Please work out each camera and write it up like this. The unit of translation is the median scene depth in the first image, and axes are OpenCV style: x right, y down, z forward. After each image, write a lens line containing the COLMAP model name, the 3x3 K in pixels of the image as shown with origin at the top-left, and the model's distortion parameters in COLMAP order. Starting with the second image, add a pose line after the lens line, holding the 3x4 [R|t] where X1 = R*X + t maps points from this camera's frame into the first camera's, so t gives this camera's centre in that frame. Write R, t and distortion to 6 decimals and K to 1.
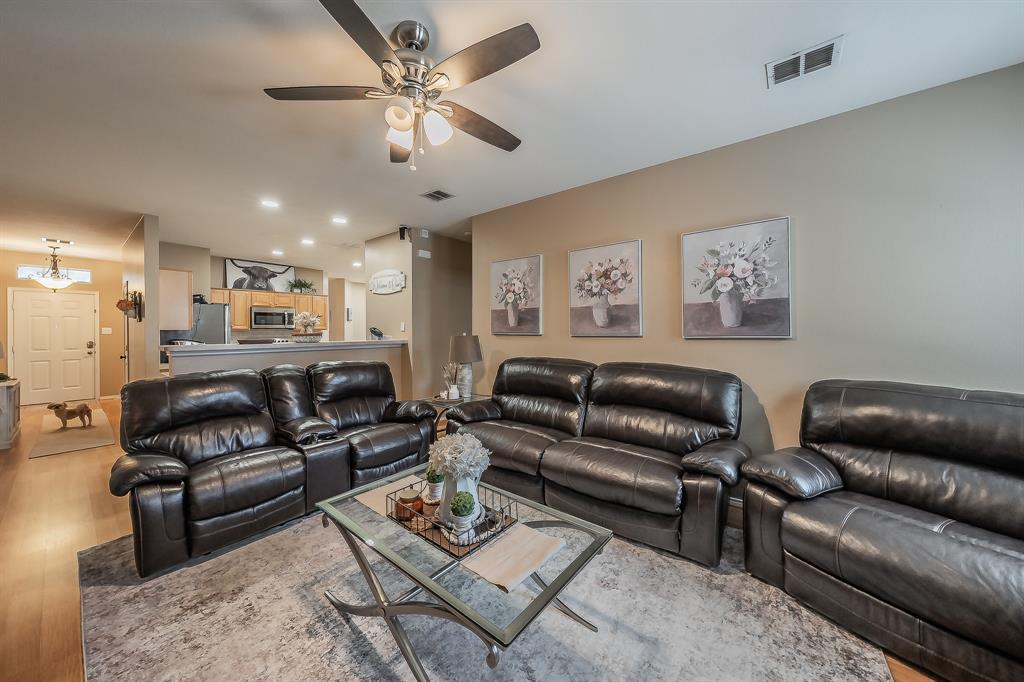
lens RADIAL K [[354.1, 0, 509.5], [0, 354.1, 333.3], [0, 0, 1]] dist [0.005903, 0.000137]
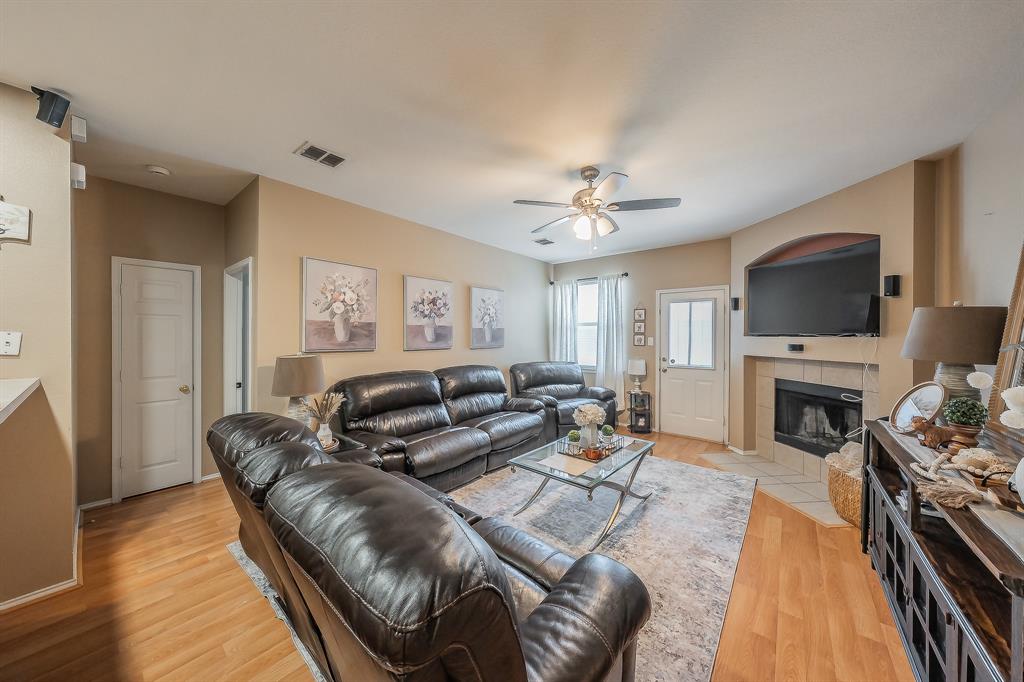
lens RADIAL K [[354.1, 0, 505.4], [0, 354.1, 338.2], [0, 0, 1]] dist [0.005903, 0.000137]
pose [[0.018965, 0.010616, 0.999764, -0.973026], [0.024030, 0.999650, -0.011071, -0.010901], [-0.999531, 0.024234, 0.018703, 0.681903]]
